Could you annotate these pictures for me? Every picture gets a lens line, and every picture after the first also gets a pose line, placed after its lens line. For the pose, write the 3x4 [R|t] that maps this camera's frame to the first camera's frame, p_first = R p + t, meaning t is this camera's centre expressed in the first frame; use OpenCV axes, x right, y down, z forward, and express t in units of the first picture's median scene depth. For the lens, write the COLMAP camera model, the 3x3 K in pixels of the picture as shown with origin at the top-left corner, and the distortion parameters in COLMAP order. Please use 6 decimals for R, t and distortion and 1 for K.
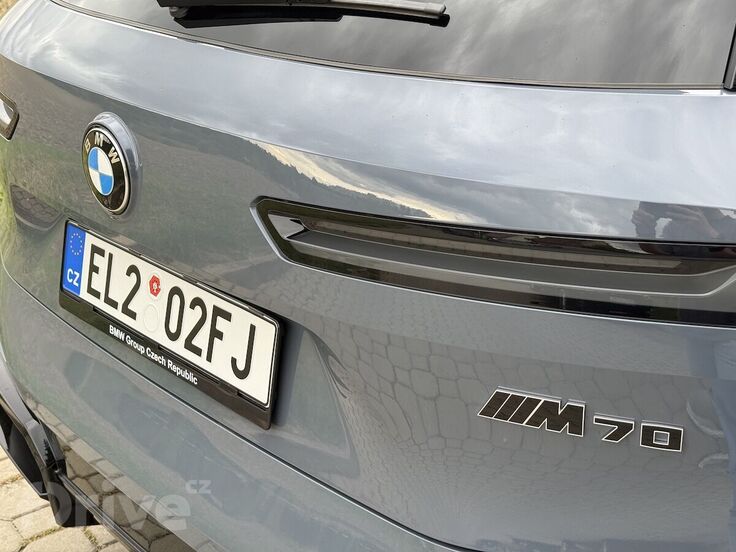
lens RADIAL K [[1021.5, 0, 367.7], [0, 1021.5, 277.8], [0, 0, 1]] dist [0.114722, 0.000000]
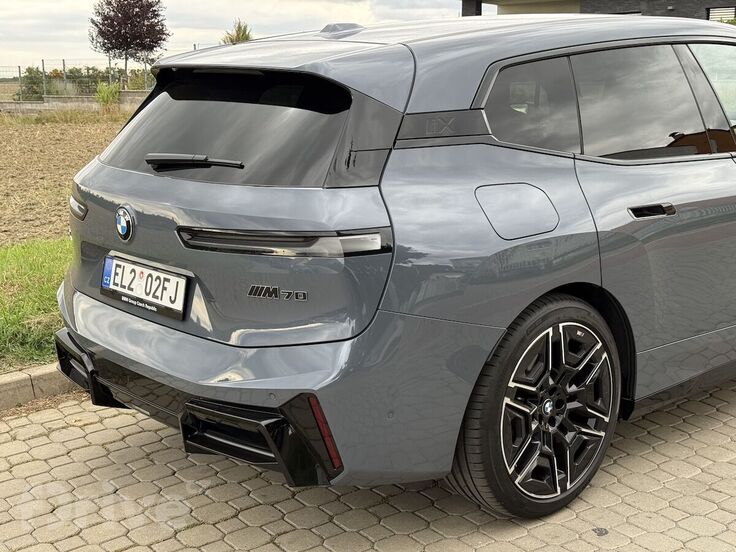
lens RADIAL K [[1021.5, 0, 369.1], [0, 1021.5, 273.5], [0, 0, 1]] dist [0.114722, 0.000000]
pose [[0.999943, 0.000136, -0.010677, 0.373974], [-0.001990, 0.984769, -0.173855, 0.444793], [0.010491, 0.173866, 0.984713, -1.453525]]
